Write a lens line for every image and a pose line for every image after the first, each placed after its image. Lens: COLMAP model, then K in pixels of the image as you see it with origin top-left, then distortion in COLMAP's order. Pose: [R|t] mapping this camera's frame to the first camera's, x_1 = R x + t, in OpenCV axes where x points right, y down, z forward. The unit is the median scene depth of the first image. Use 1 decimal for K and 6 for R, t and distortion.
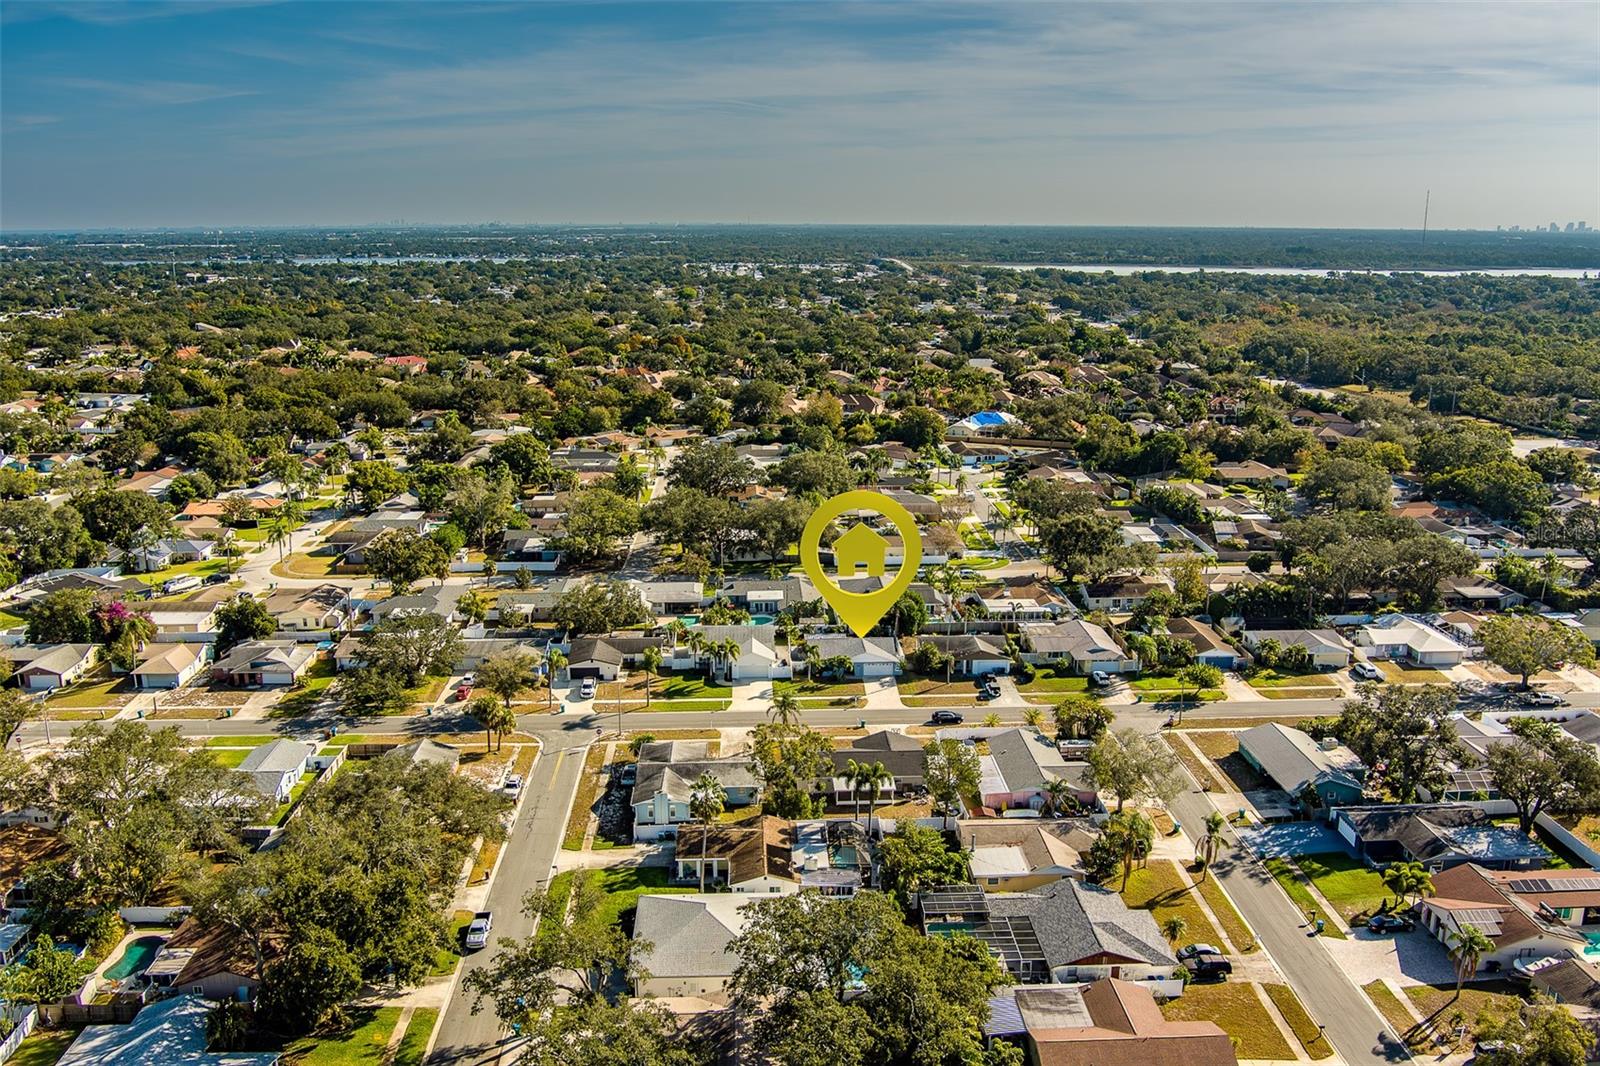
lens RADIAL K [[1308.0, 0, 800.0], [0, 1308.0, 533.0], [0, 0, 1]] dist [-0.067784, 0.002695]
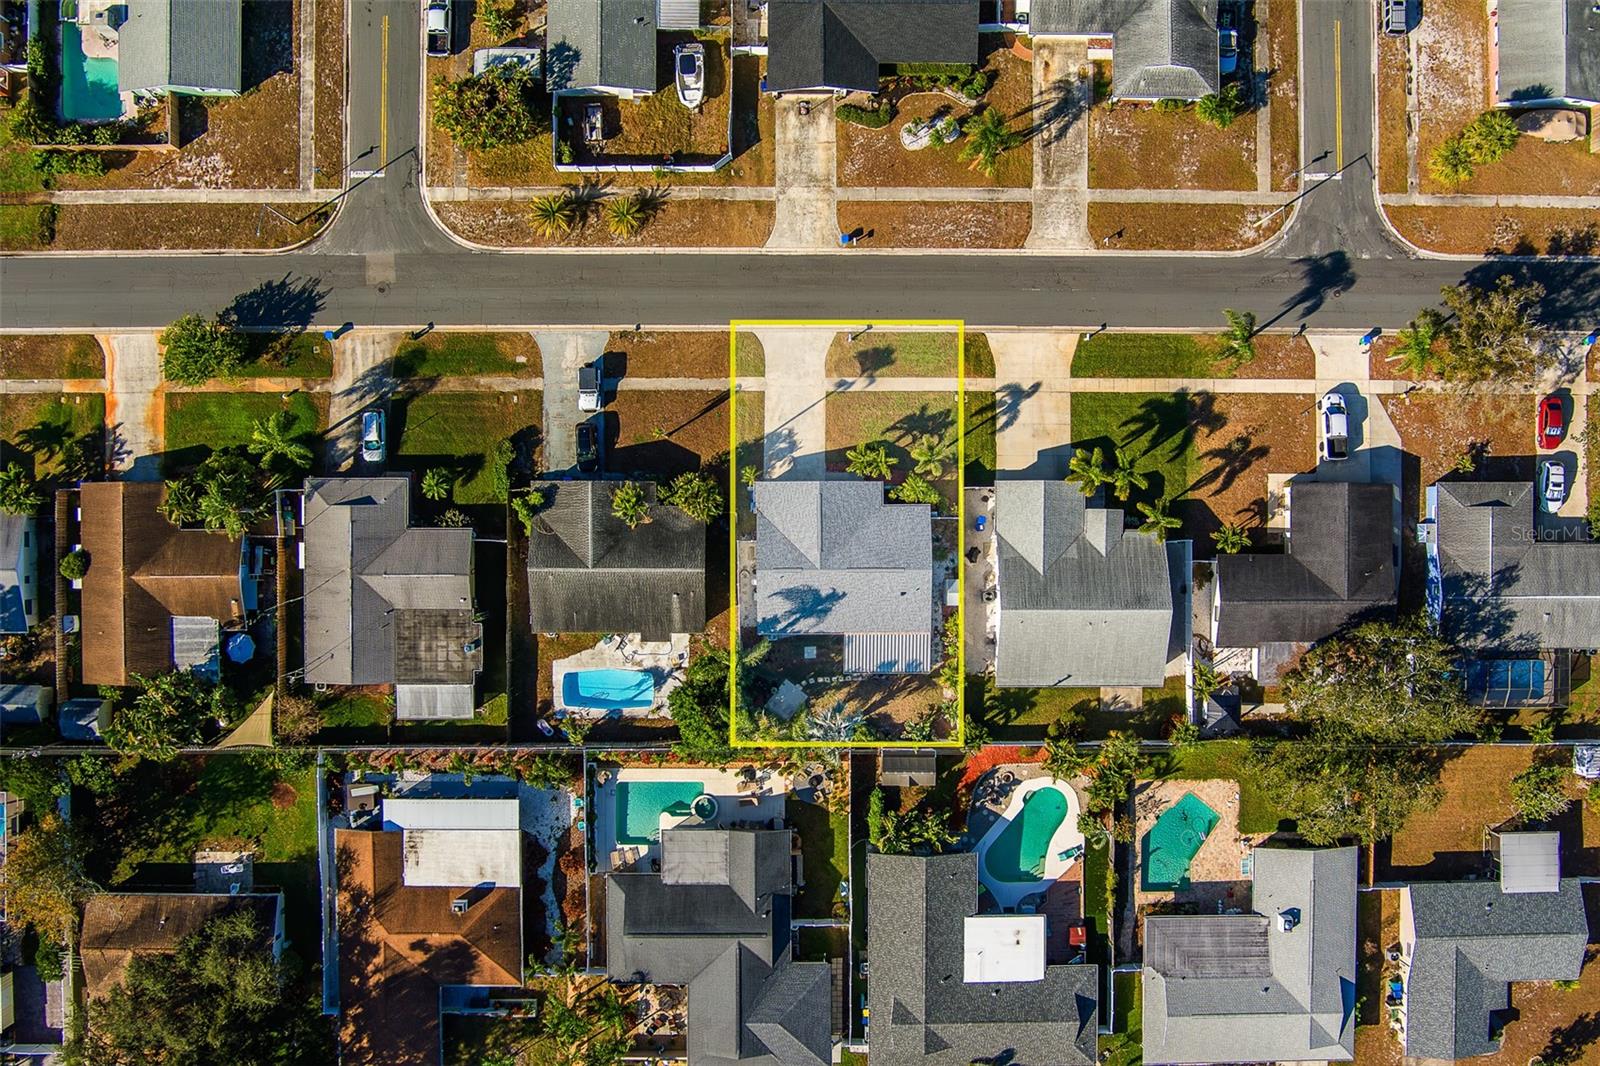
lens RADIAL K [[1308.0, 0, 800.0], [0, 1308.0, 533.0], [0, 0, 1]] dist [-0.067784, 0.002695]
pose [[-0.999021, -0.042435, -0.012493, 0.055534], [-0.001693, -0.245530, 0.969387, -0.353701], [-0.044204, 0.968460, 0.245218, 0.780411]]
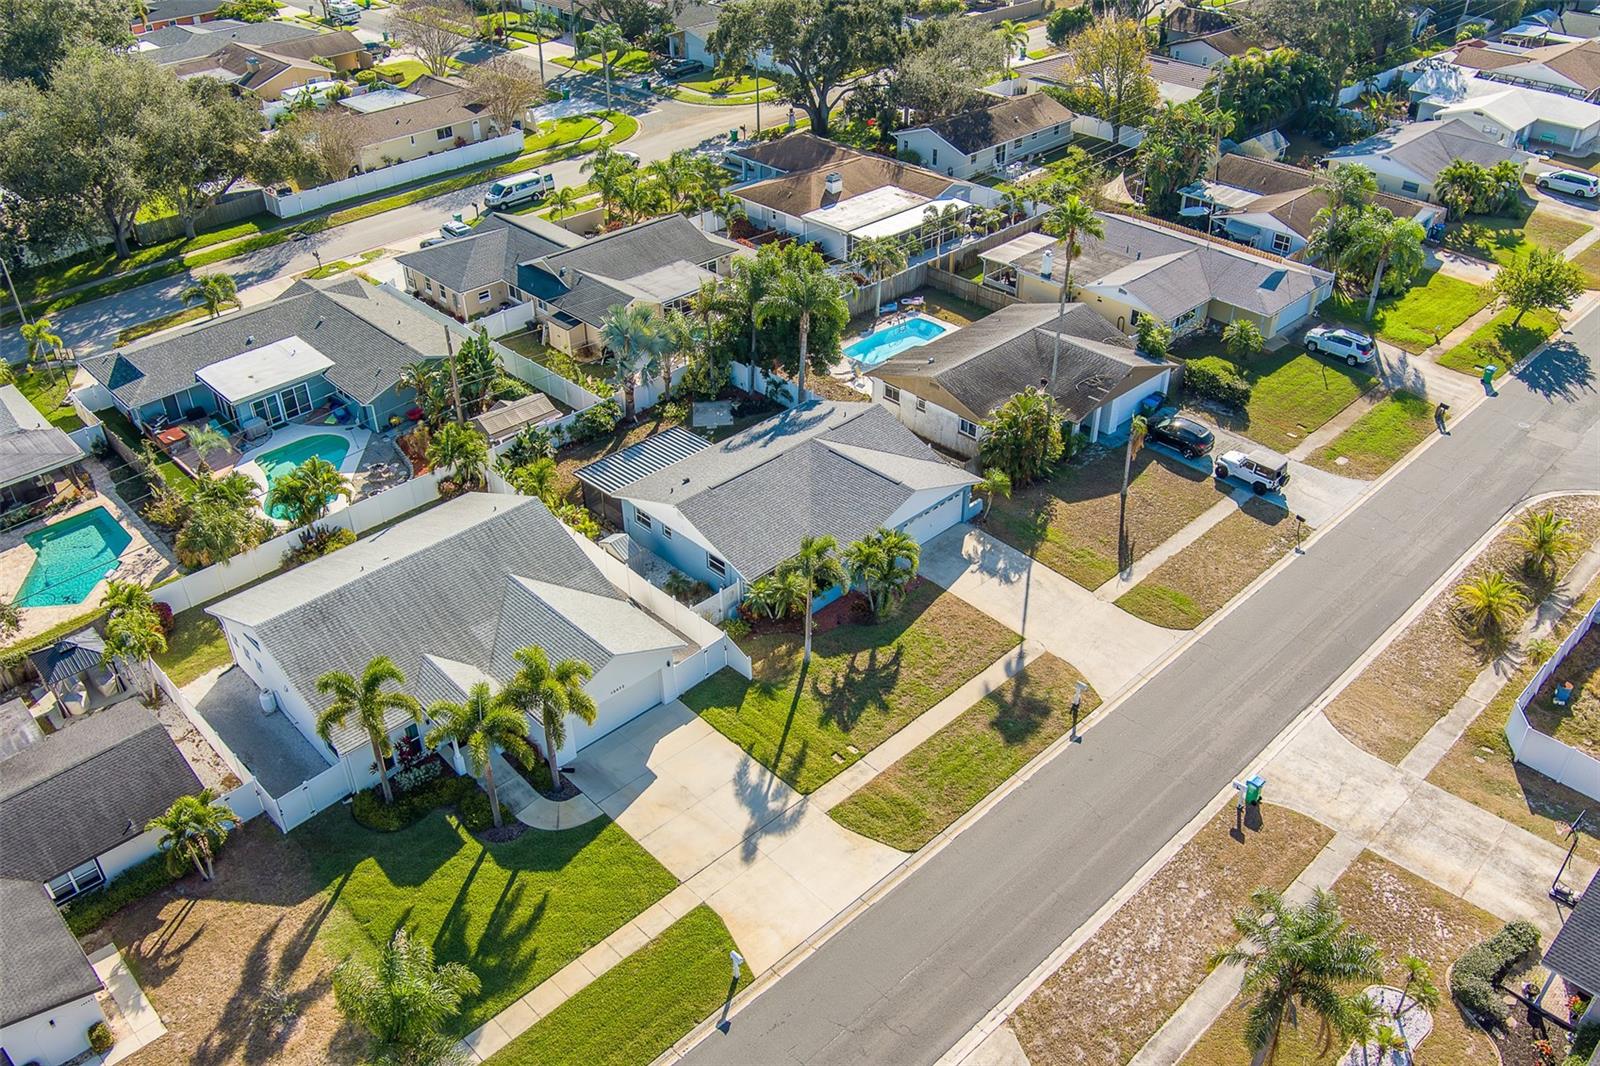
lens RADIAL K [[1308.0, 0, 800.0], [0, 1308.0, 533.0], [0, 0, 1]] dist [-0.067784, 0.002695]
pose [[0.748052, -0.377659, 0.545703, -0.120834], [0.163603, 0.901853, 0.399868, -0.022465], [-0.643158, -0.209843, 0.736419, 0.690392]]
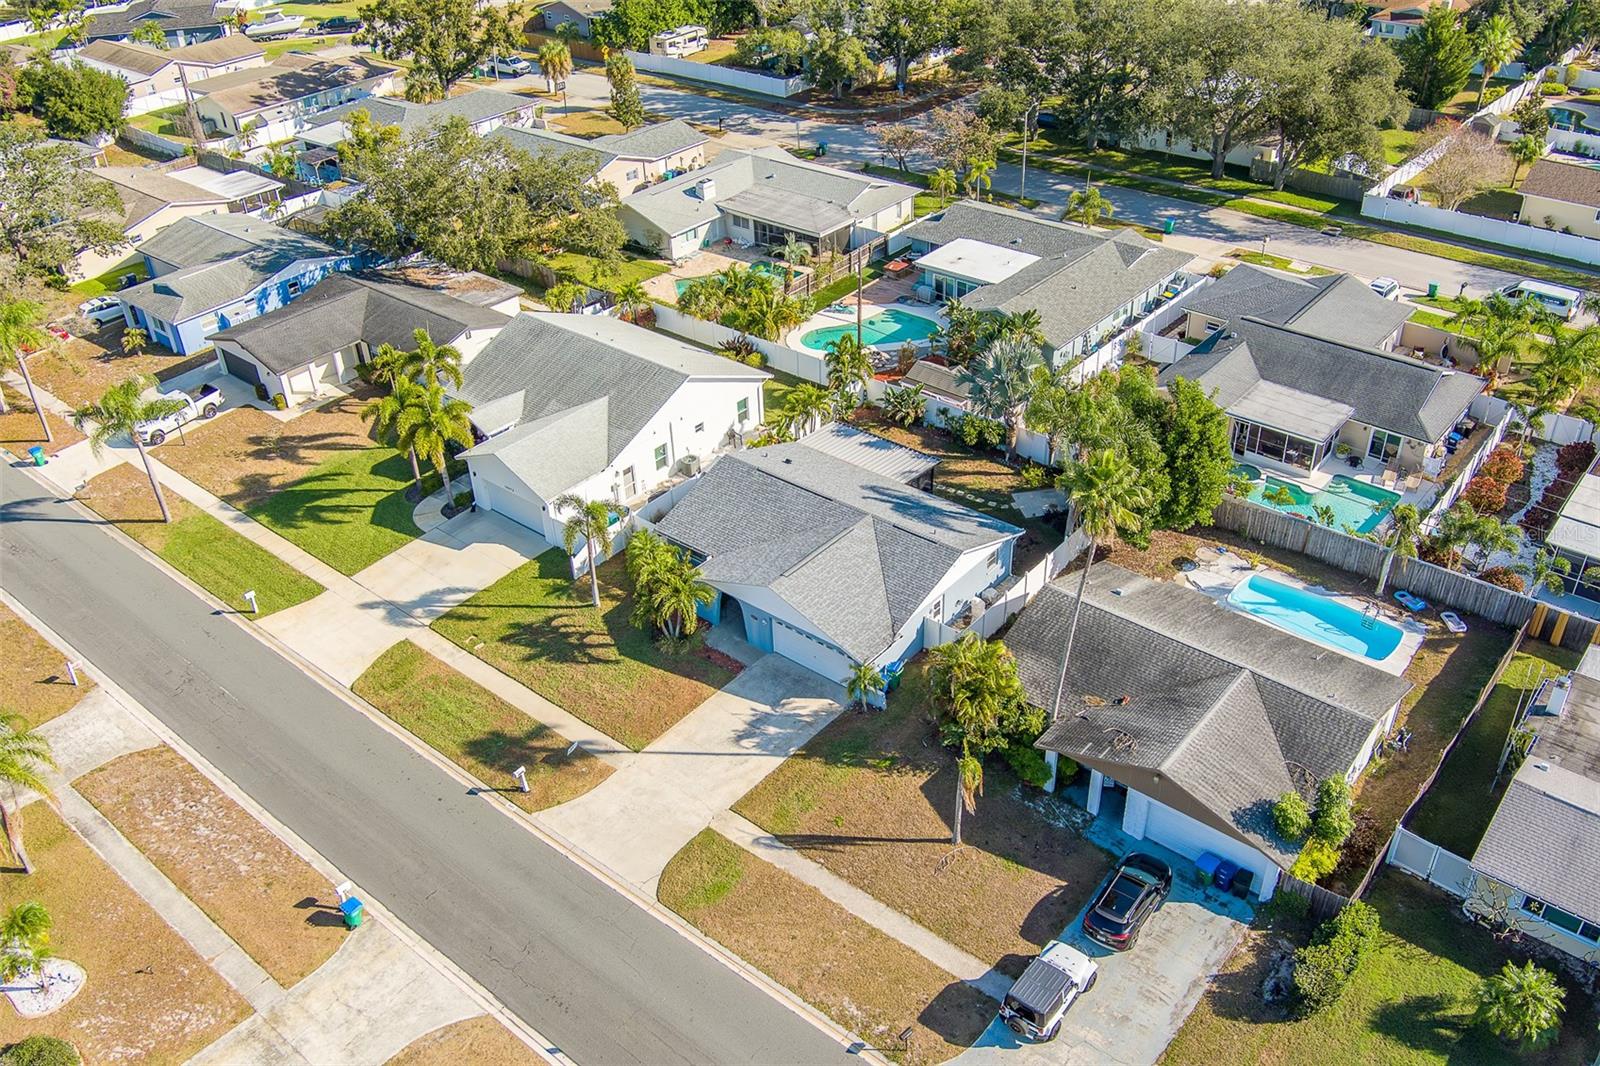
lens RADIAL K [[1358.2, 0, 800.0], [0, 1358.2, 533.0], [0, 0, 1]] dist [-0.067958, 0.011681]
pose [[0.737104, 0.350120, -0.578008, 0.185294], [-0.124726, 0.911111, 0.392835, -0.025115], [0.664169, -0.217468, 0.715253, 0.704433]]
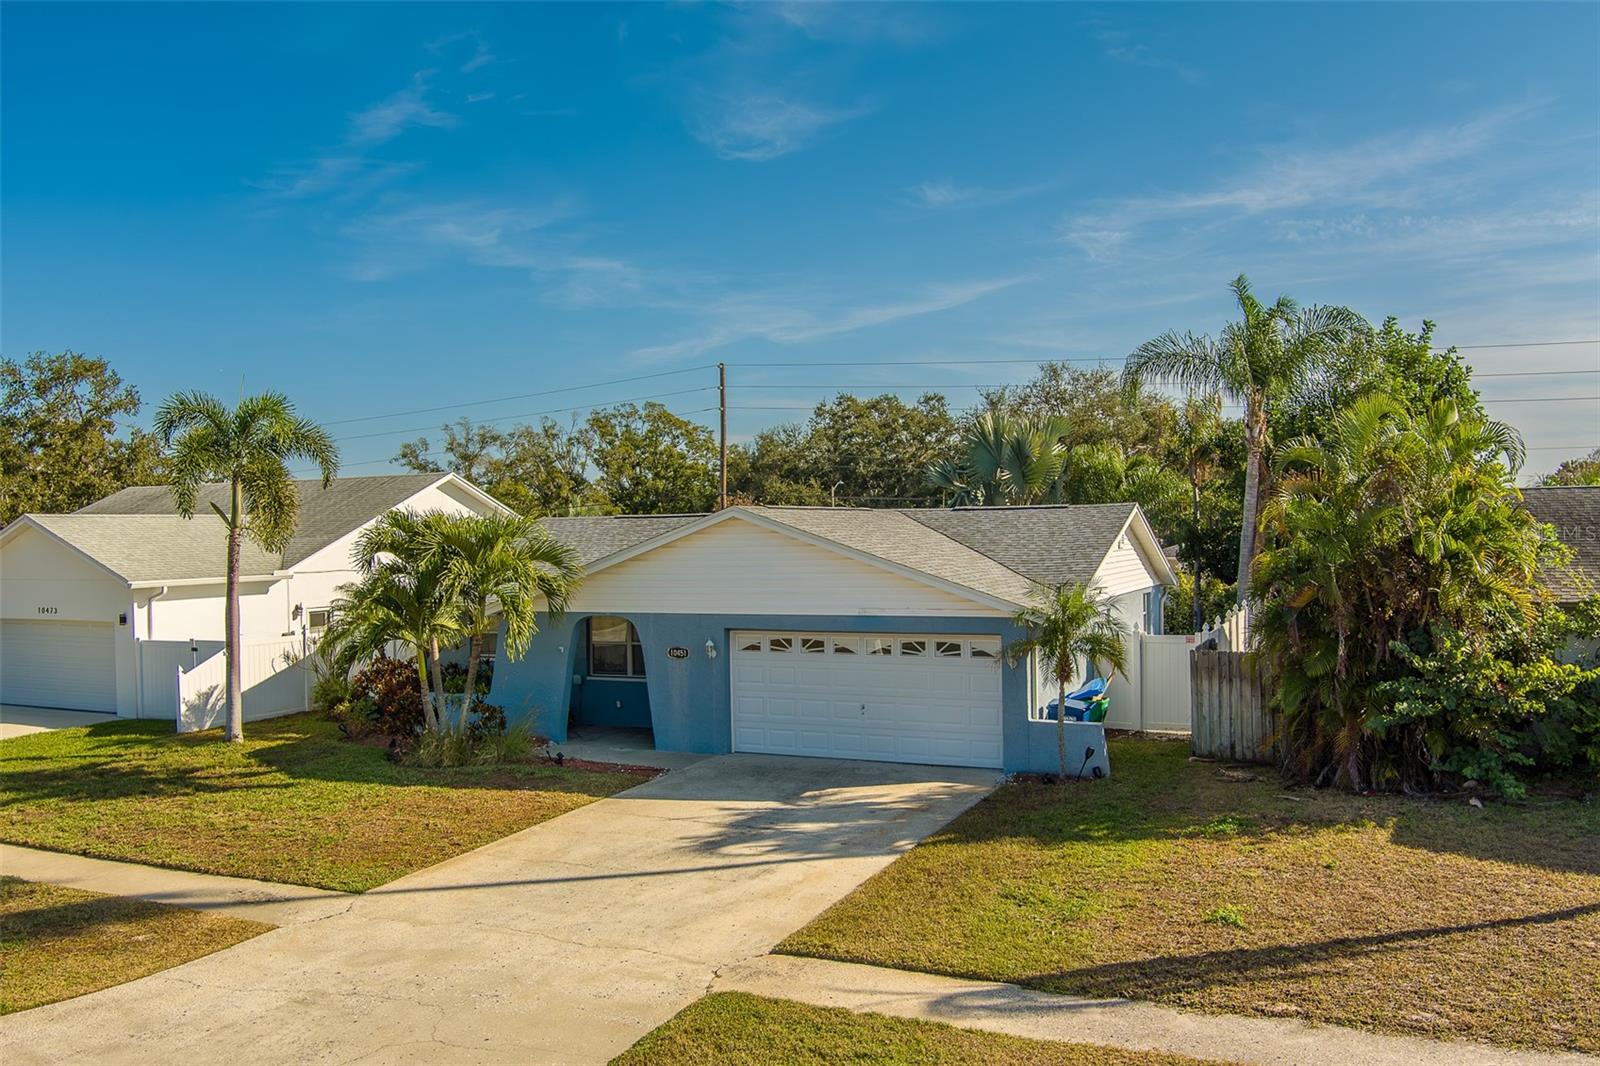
lens RADIAL K [[1308.0, 0, 800.0], [0, 1308.0, 533.0], [0, 0, 1]] dist [-0.067784, 0.002695]
pose [[0.883771, -0.014903, -0.467683, 0.089696], [-0.090479, 0.975187, -0.202051, 0.098651], [0.459089, 0.220882, 0.860493, 0.798462]]
